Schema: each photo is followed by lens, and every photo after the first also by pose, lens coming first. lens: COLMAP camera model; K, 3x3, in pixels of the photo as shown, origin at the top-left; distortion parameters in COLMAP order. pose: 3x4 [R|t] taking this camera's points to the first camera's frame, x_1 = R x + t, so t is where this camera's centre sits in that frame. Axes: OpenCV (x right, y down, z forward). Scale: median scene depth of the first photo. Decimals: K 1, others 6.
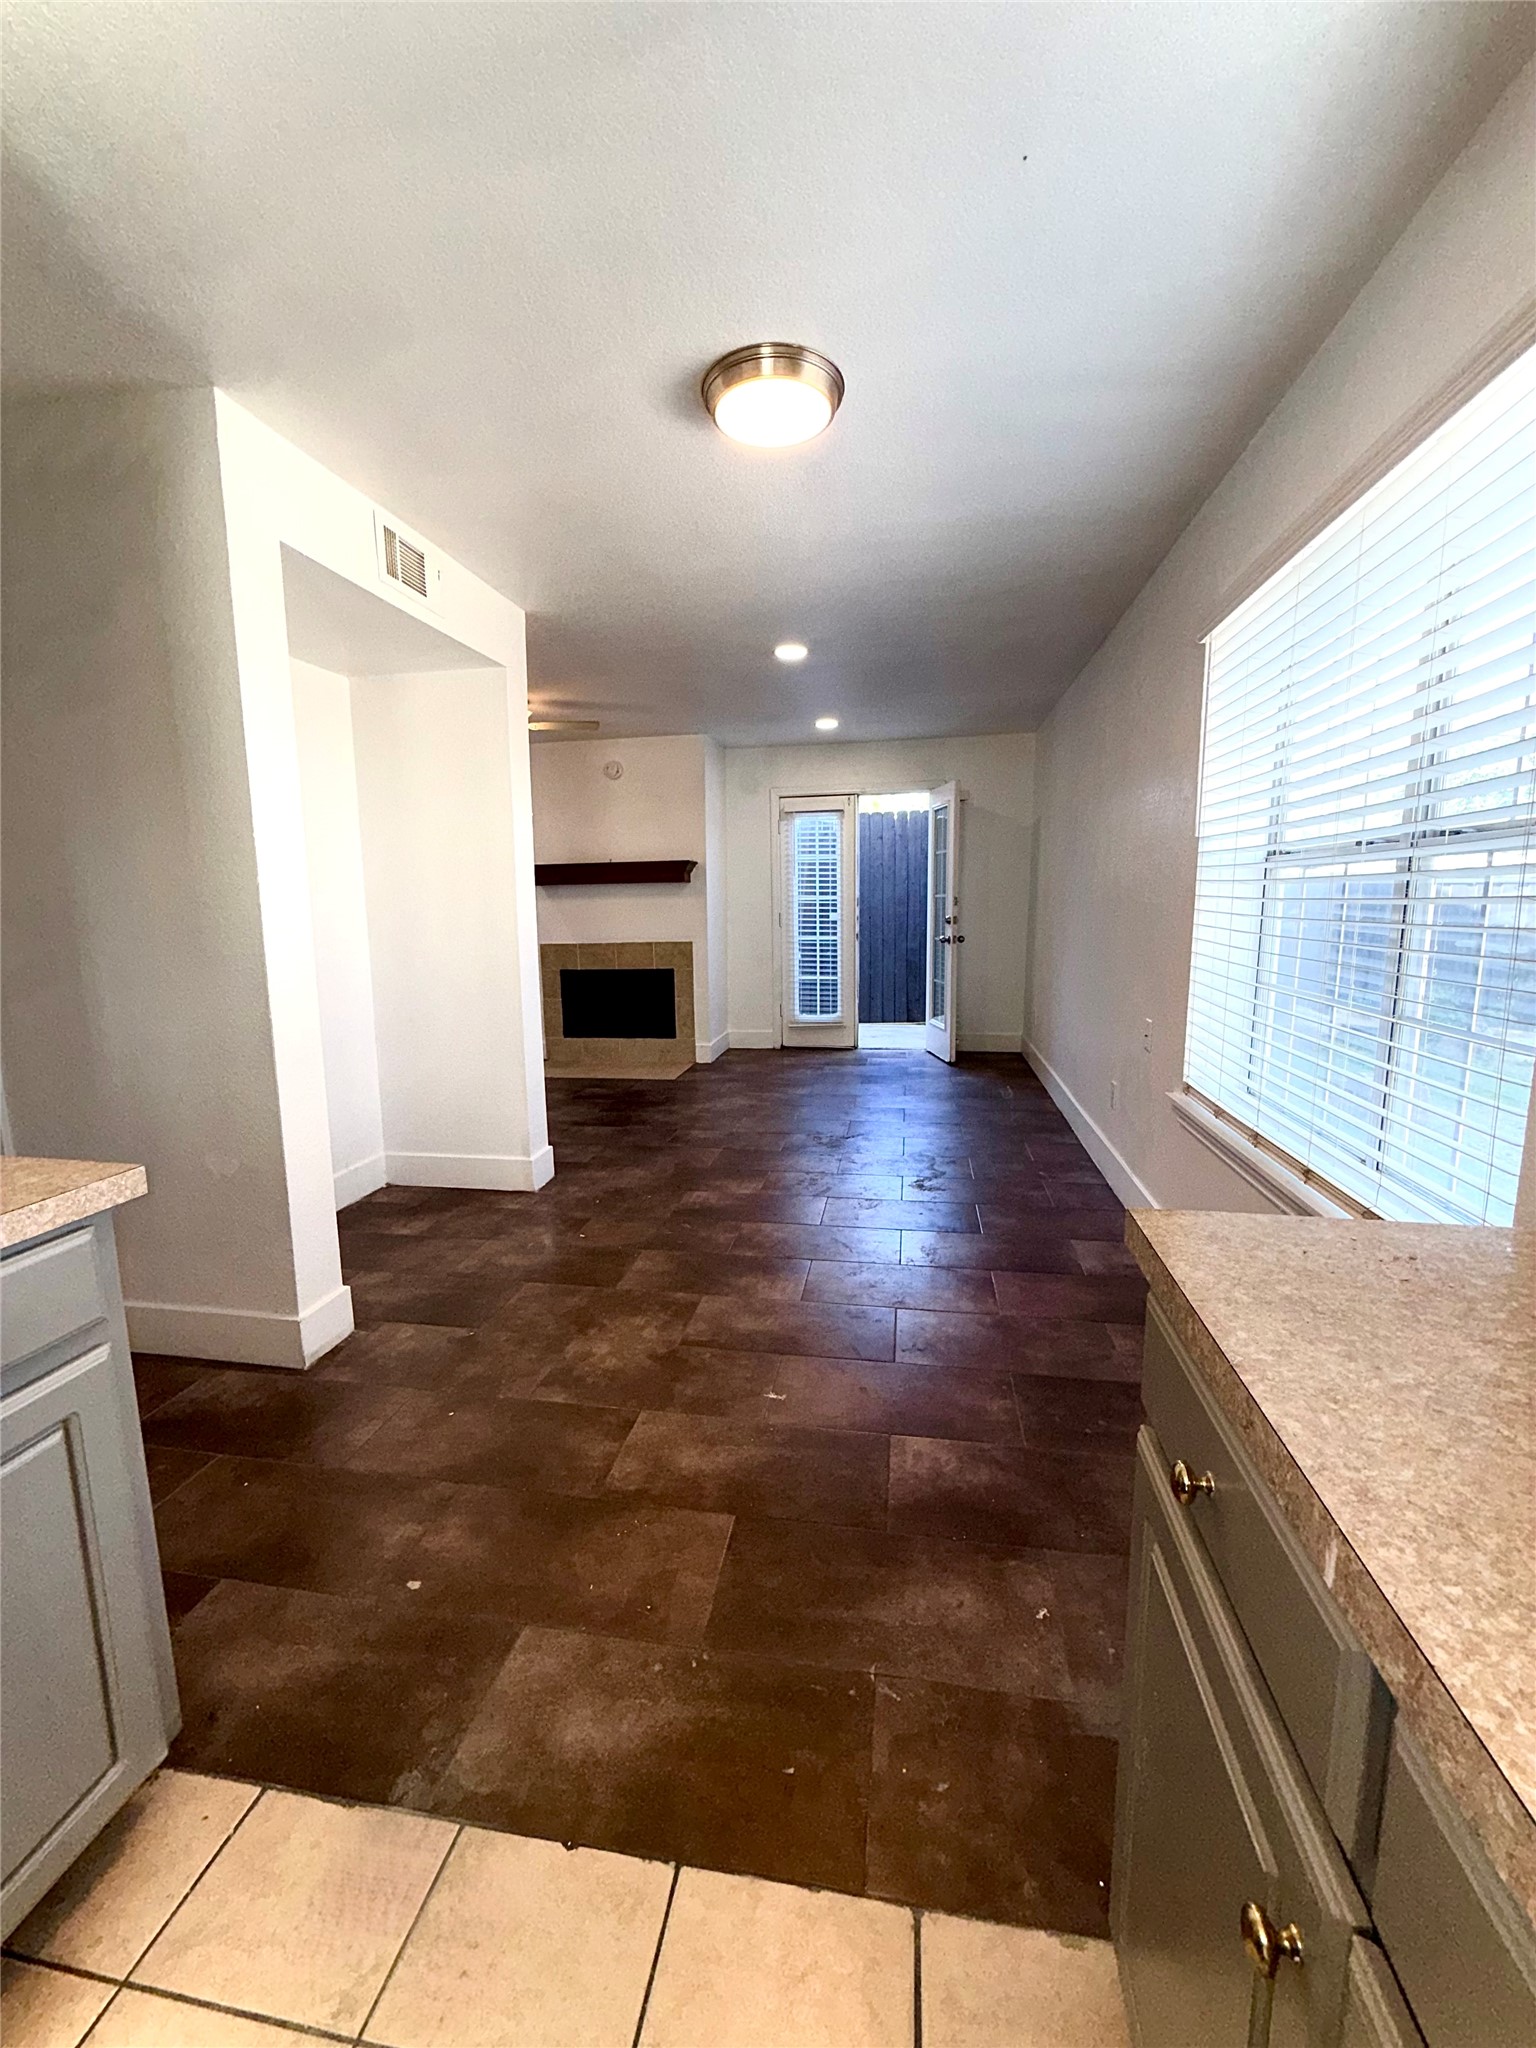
lens RADIAL K [[820.4, 0, 762.1], [0, 820.4, 1026.8], [0, 0, 1]] dist [-0.003077, 0.001052]
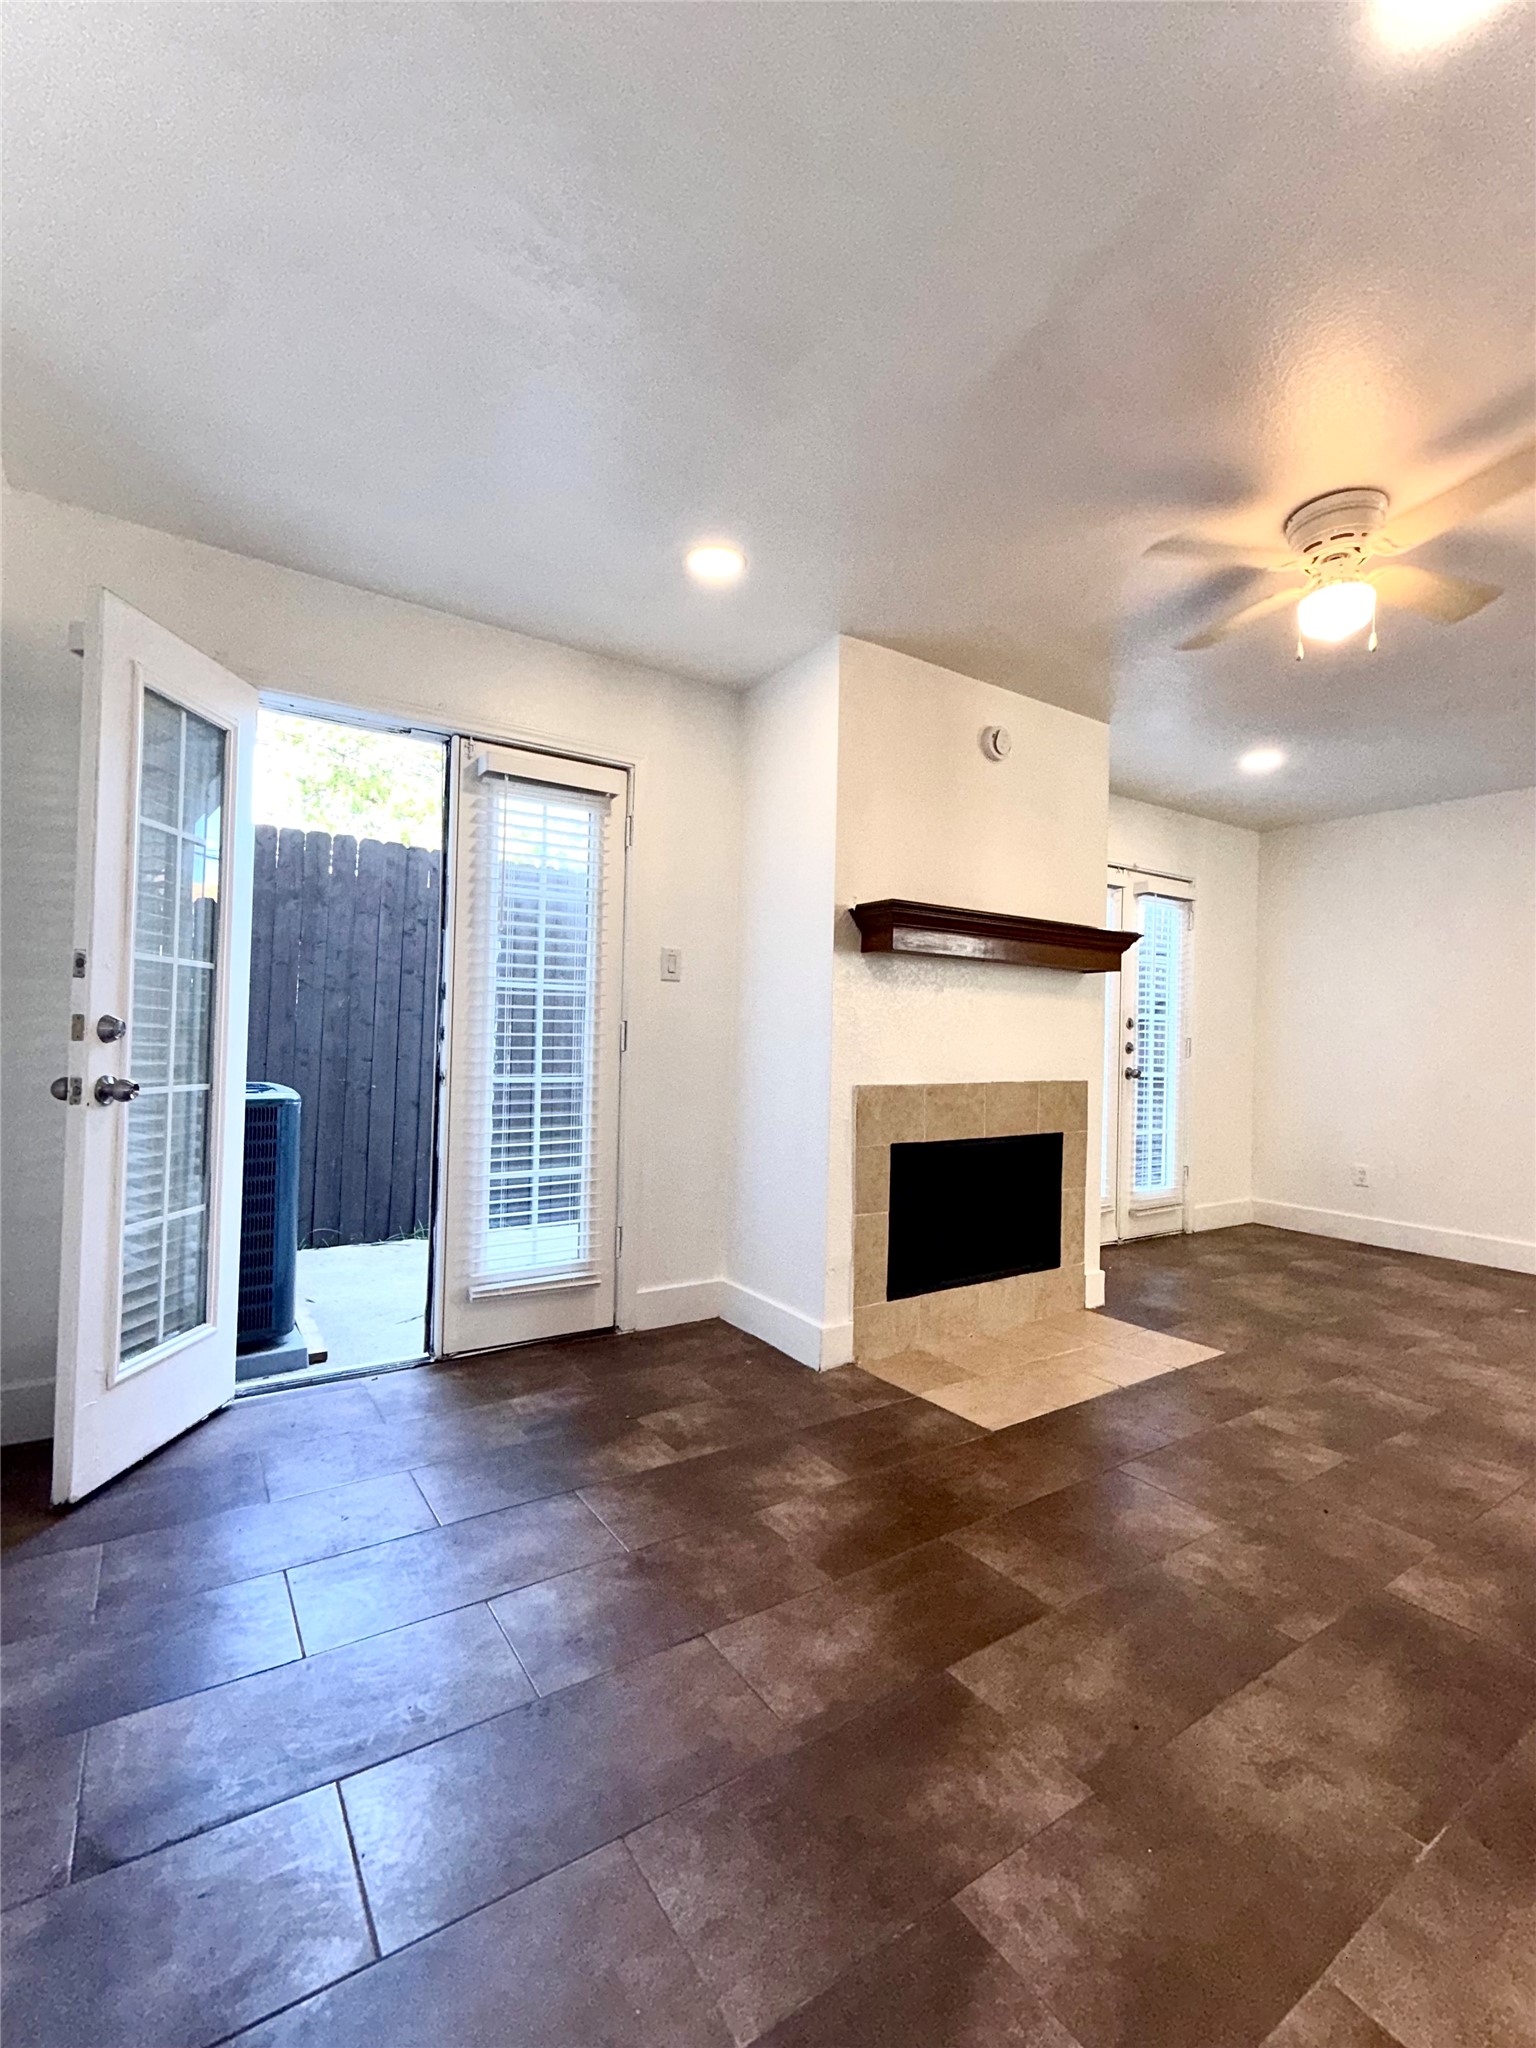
lens RADIAL K [[904.1, 0, 769.9], [0, 904.1, 1017.4], [0, 0, 1]] dist [-0.004239, -0.000171]
pose [[0.716261, 0.047930, 0.696185, -0.663519], [0.077611, 0.985978, -0.147730, -0.073974], [-0.693504, 0.159845, 0.702497, 0.732100]]
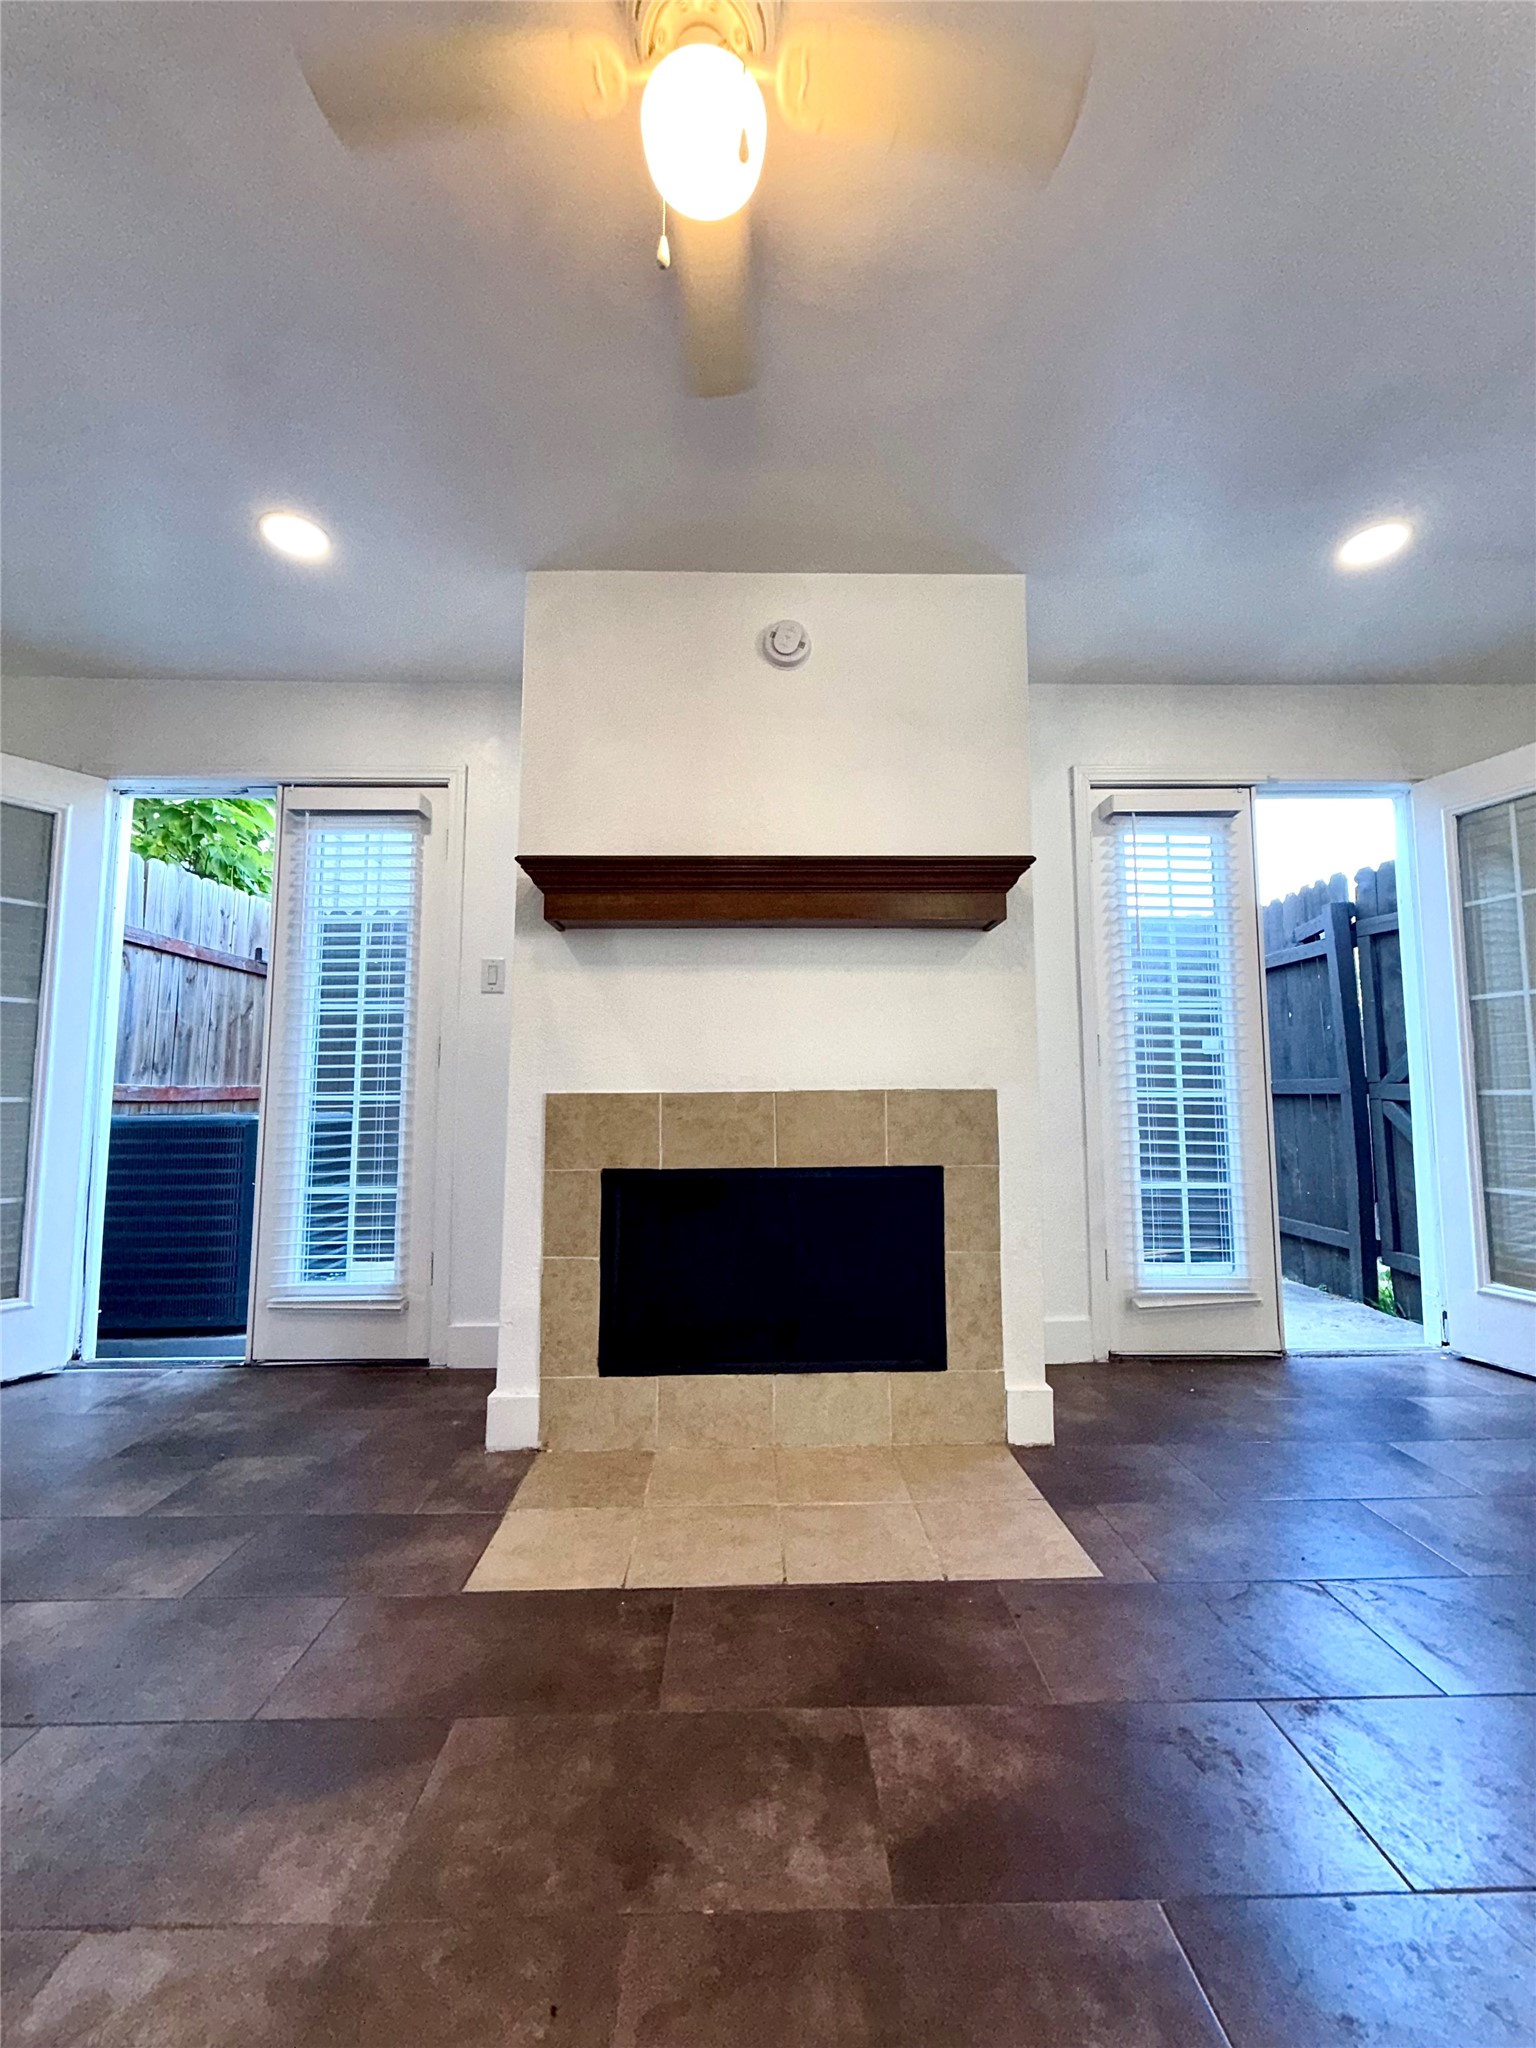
lens RADIAL K [[820.4, 0, 764.2], [0, 820.4, 1014.1], [0, 0, 1]] dist [-0.003077, 0.001052]
pose [[0.980238, 0.031357, 0.195320, -0.261768], [0.019556, 0.967160, -0.253416, -0.046711], [-0.196852, 0.252228, 0.947434, 0.680748]]
